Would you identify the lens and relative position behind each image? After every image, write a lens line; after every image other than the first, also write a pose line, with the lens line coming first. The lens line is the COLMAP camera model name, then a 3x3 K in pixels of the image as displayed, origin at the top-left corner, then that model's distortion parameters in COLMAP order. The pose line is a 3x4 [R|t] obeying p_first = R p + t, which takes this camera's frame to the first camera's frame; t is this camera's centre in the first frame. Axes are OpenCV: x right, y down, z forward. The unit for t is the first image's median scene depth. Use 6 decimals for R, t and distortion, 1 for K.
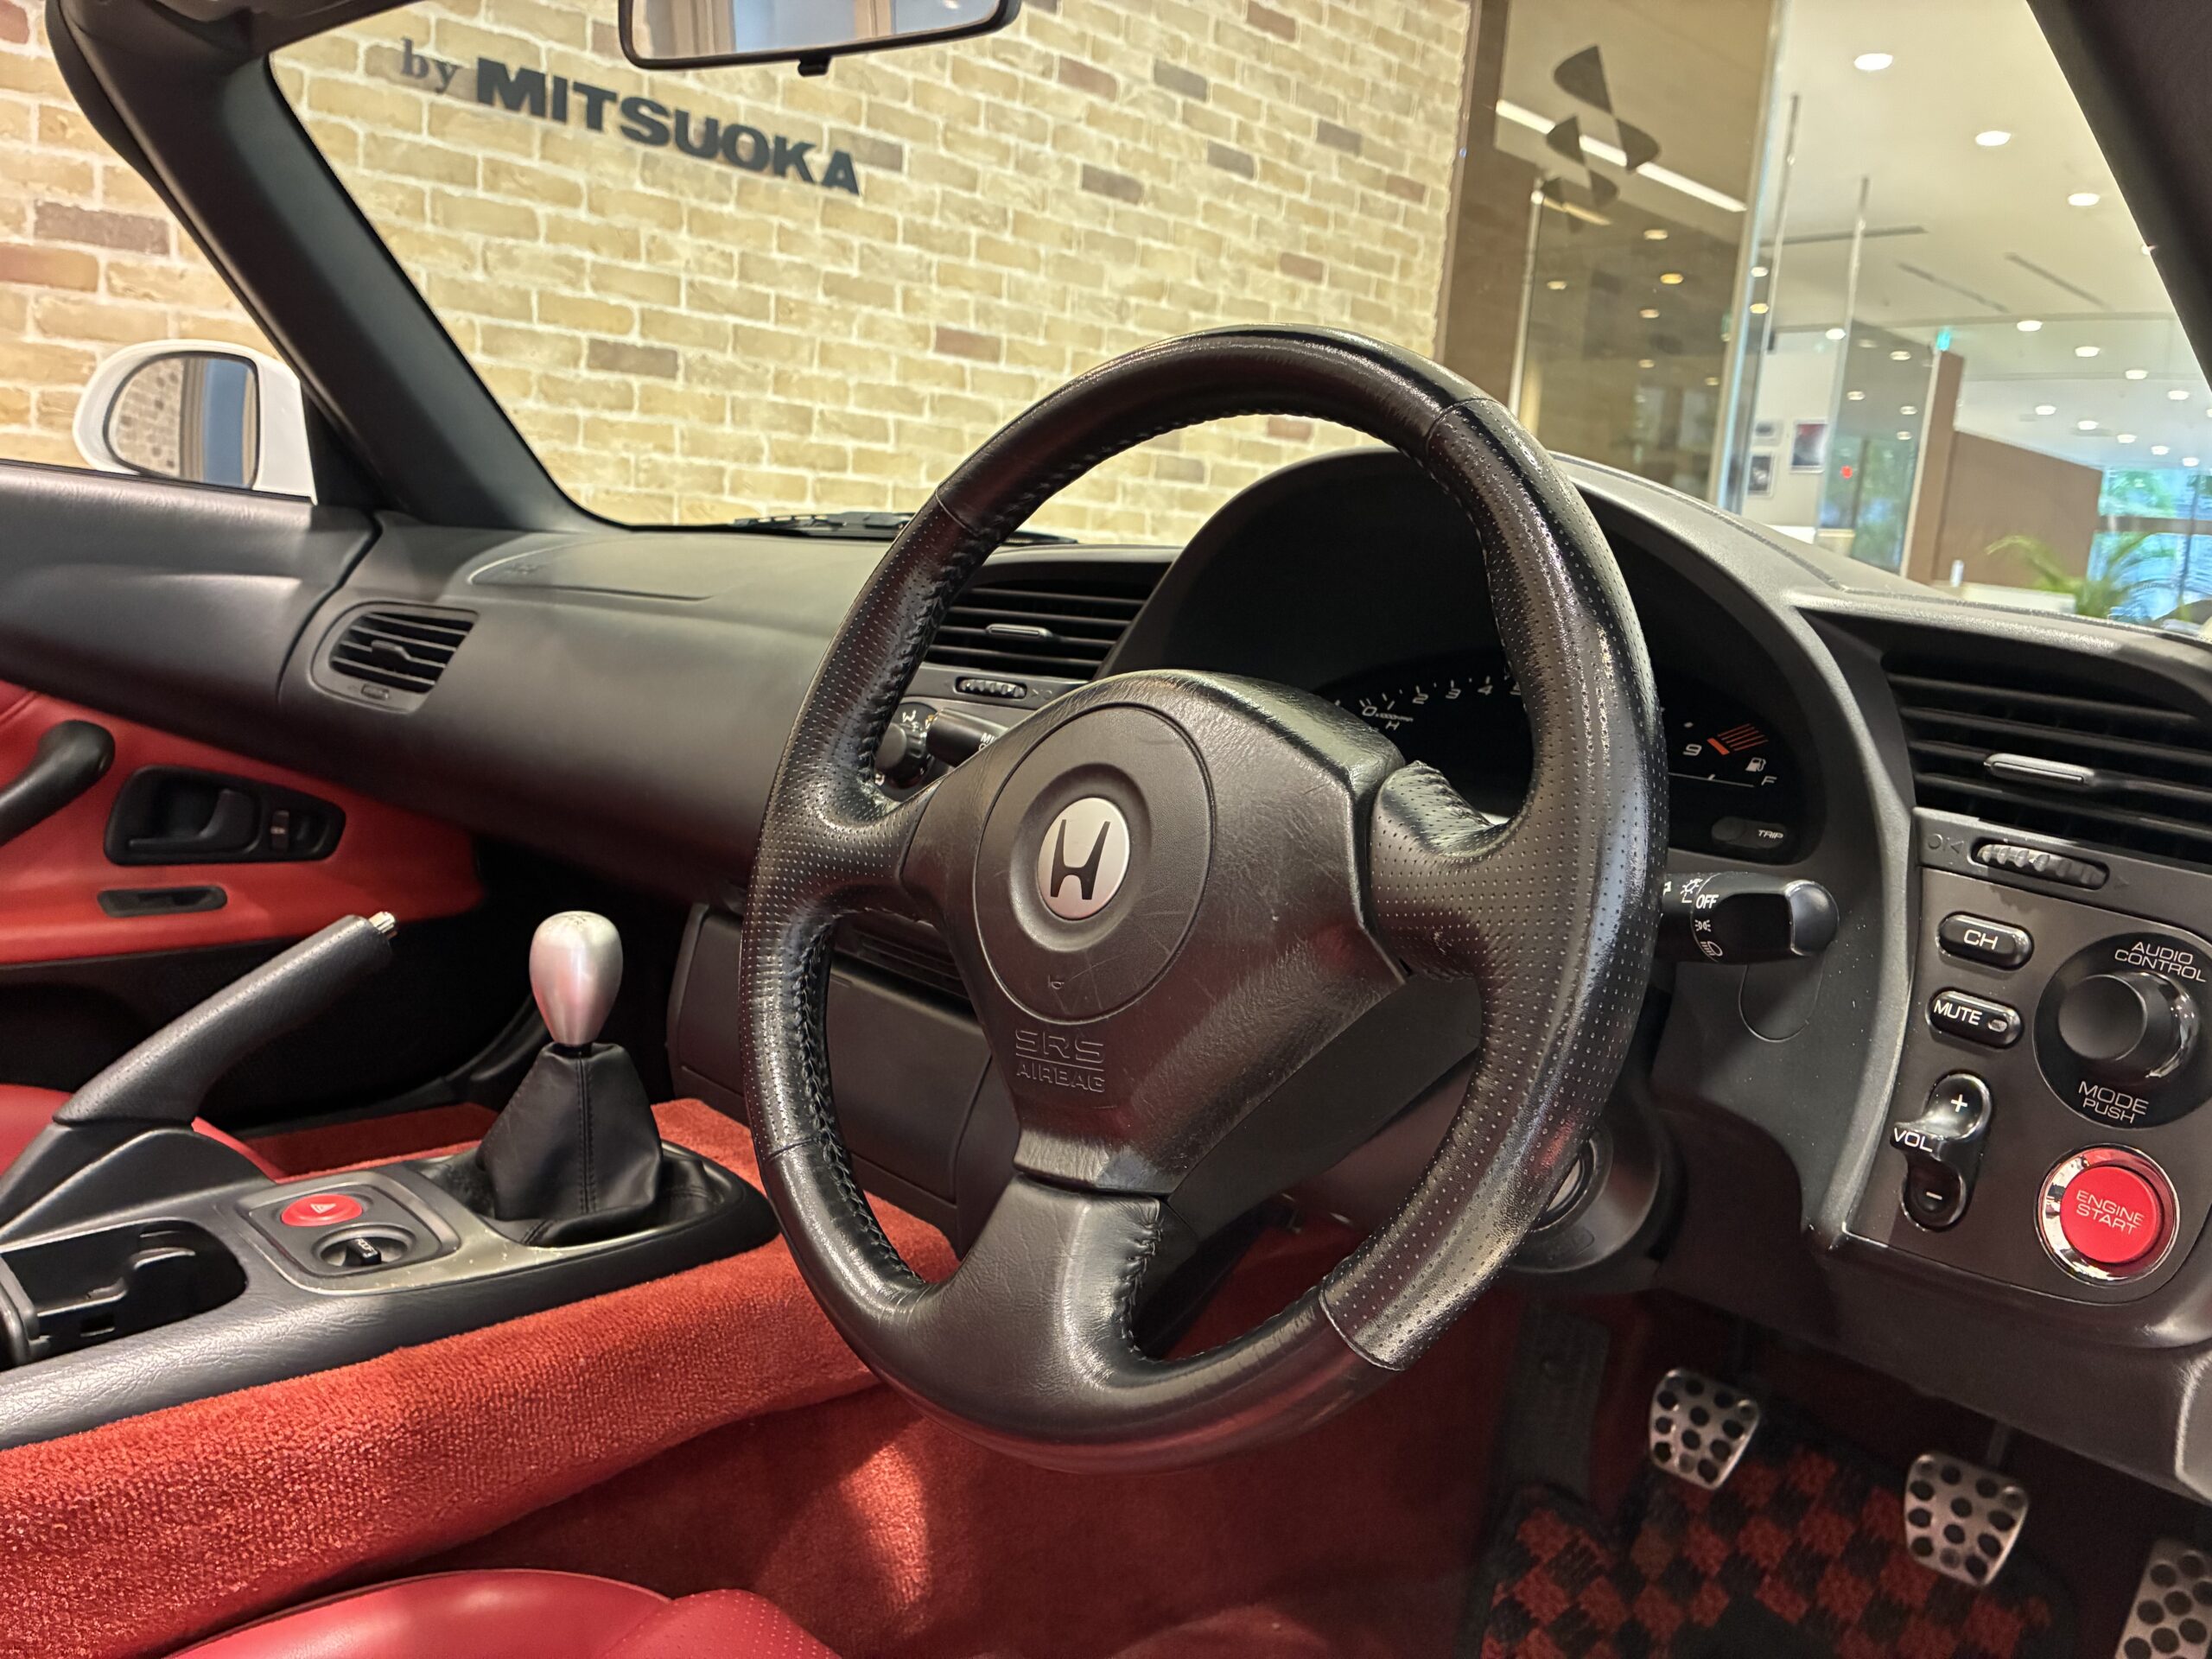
lens RADIAL K [[1698.7, 0, 1101.7], [0, 1698.7, 820.5], [0, 0, 1]] dist [0.020681, -0.003216]
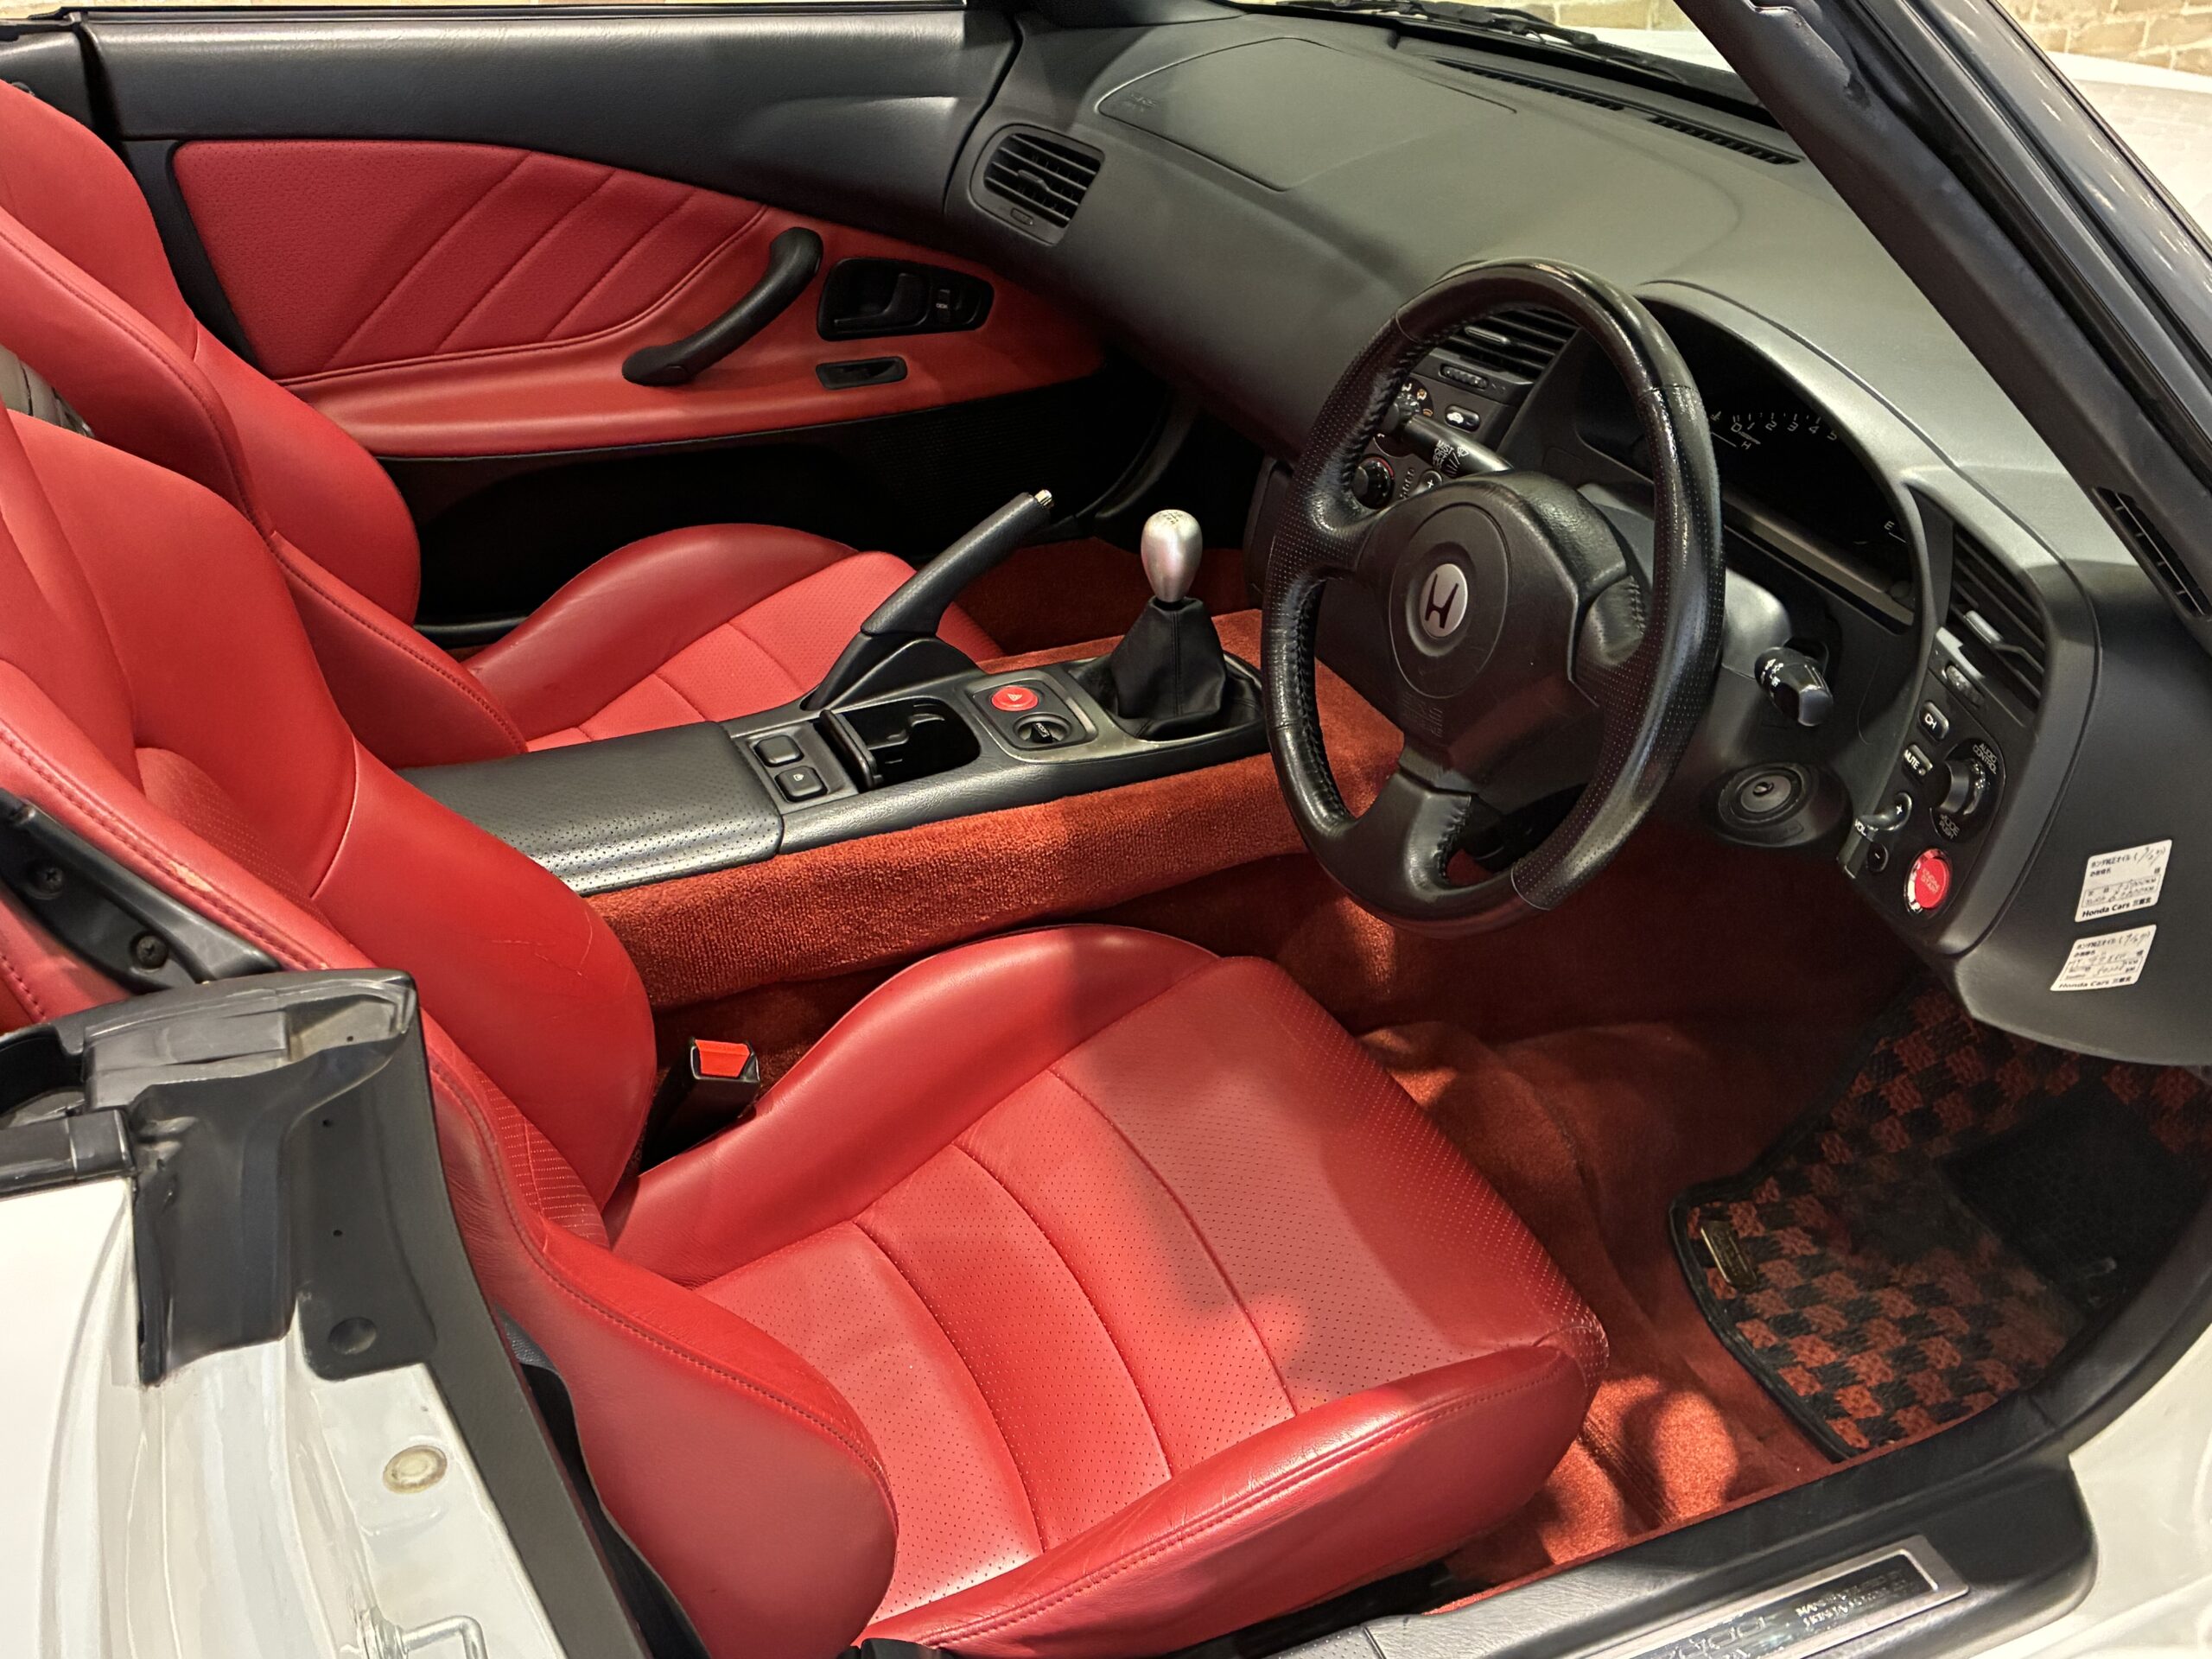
lens RADIAL K [[2337.8, 0, 1111.7], [0, 2337.8, 839.9], [0, 0, 1]] dist [0.013933, 0.024686]
pose [[0.942208, 0.126175, -0.310360, 0.332067], [-0.004534, 0.931089, 0.364765, -0.466619], [0.334997, -0.342277, 0.877851, -0.963191]]
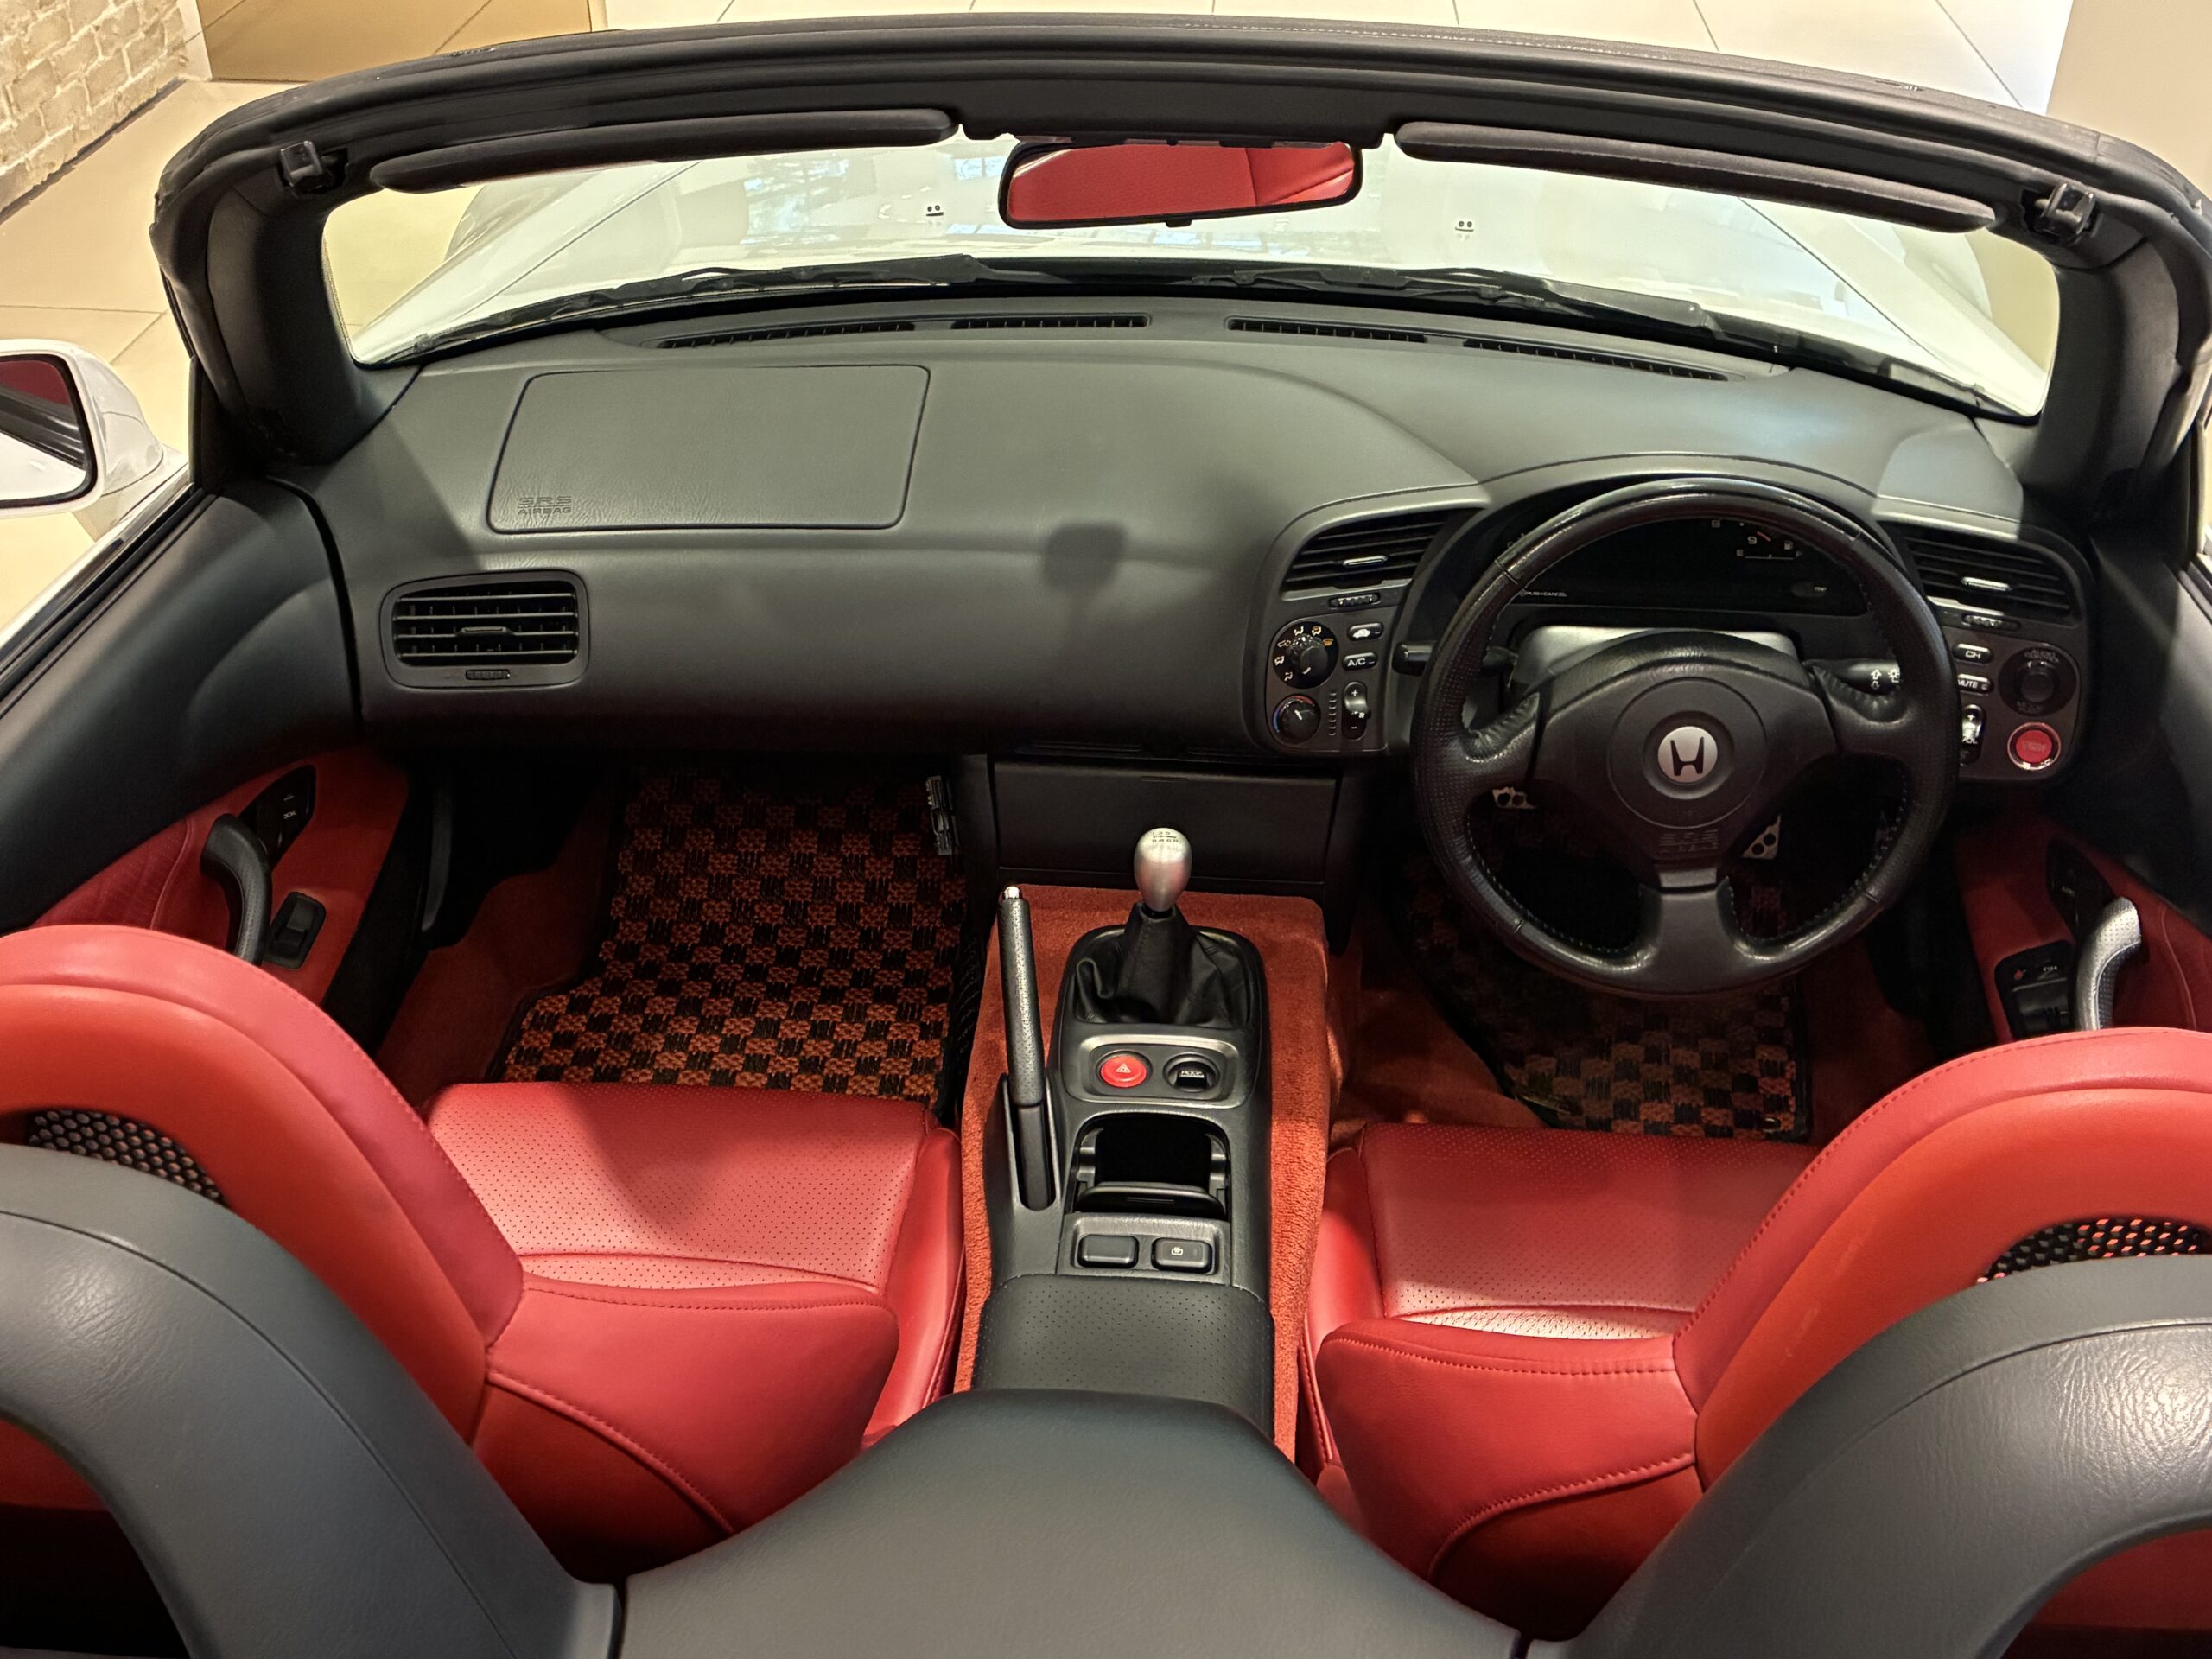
lens RADIAL K [[2337.8, 0, 1111.7], [0, 2337.8, 839.9], [0, 0, 1]] dist [0.013933, 0.024686]
pose [[0.745802, -0.435794, 0.503848, -1.603821], [0.159430, 0.851123, 0.500172, -1.135600], [-0.646808, -0.292701, 0.704248, -0.494666]]
